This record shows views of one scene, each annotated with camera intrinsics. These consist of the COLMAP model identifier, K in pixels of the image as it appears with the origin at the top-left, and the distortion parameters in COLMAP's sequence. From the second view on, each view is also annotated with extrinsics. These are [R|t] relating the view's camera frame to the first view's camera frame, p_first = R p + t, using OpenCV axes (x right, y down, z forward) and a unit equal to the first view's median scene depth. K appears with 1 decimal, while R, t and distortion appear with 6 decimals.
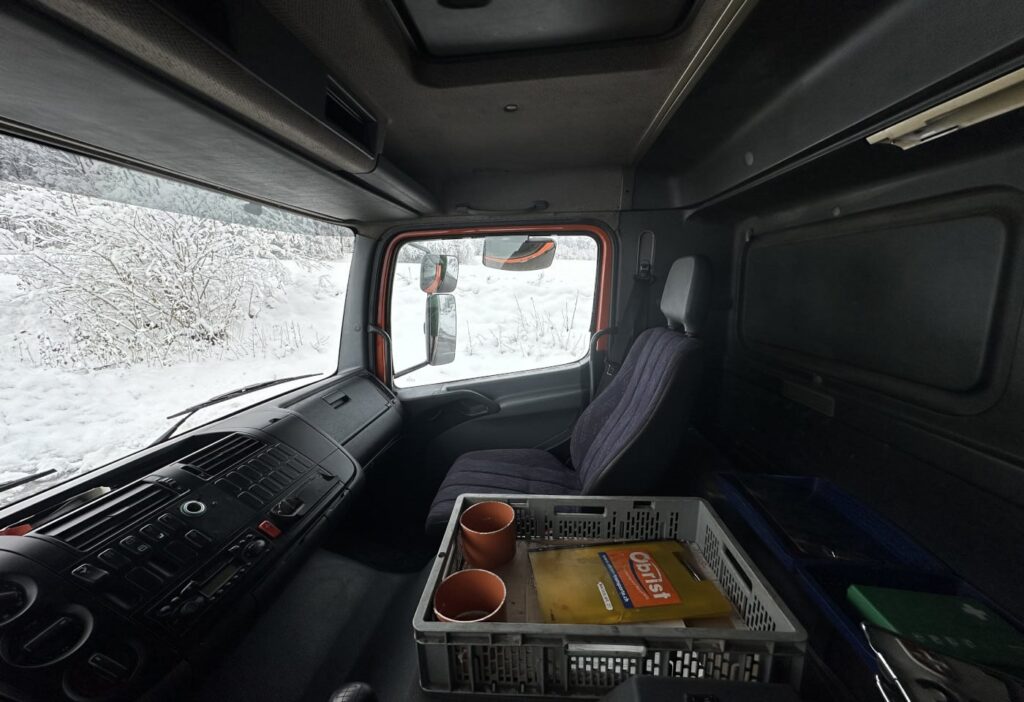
lens RADIAL K [[425.5, 0, 510.6], [0, 425.5, 360.0], [0, 0, 1]] dist [0.001047, 0.000058]
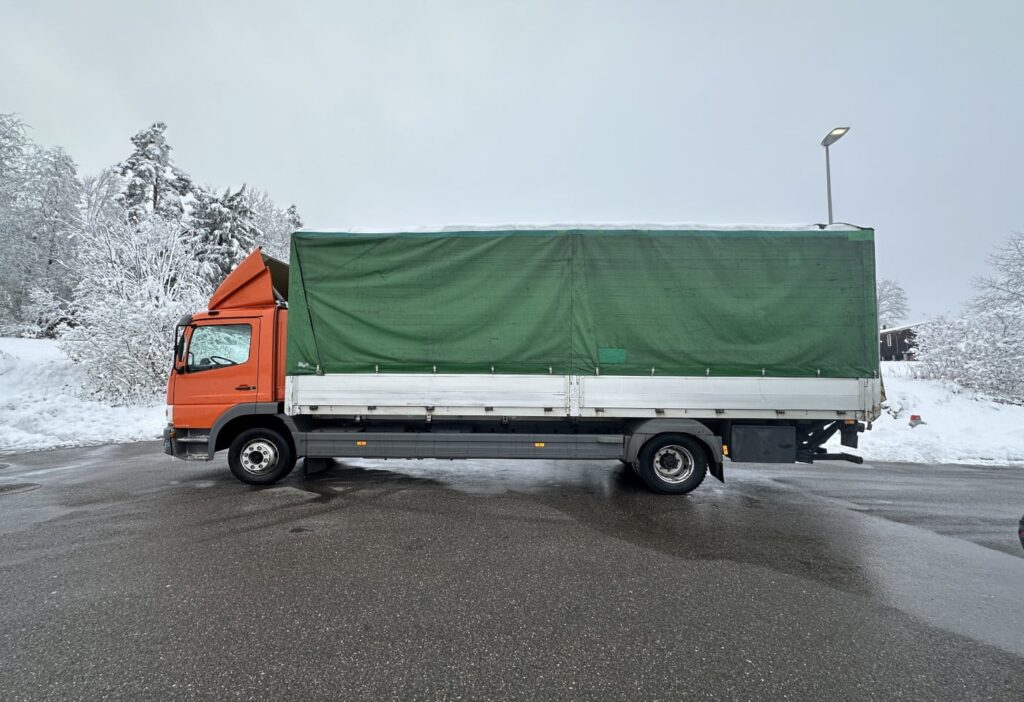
lens RADIAL K [[487.1, 0, 512.0], [0, 487.1, 351.0], [0, 0, 1]] dist [-0.003049, -0.000478]
pose [[0.998723, 0.003126, 0.050416, 3.109026], [0.007520, 0.977760, -0.209594, 1.344150], [-0.049950, 0.209705, 0.976488, -6.064631]]
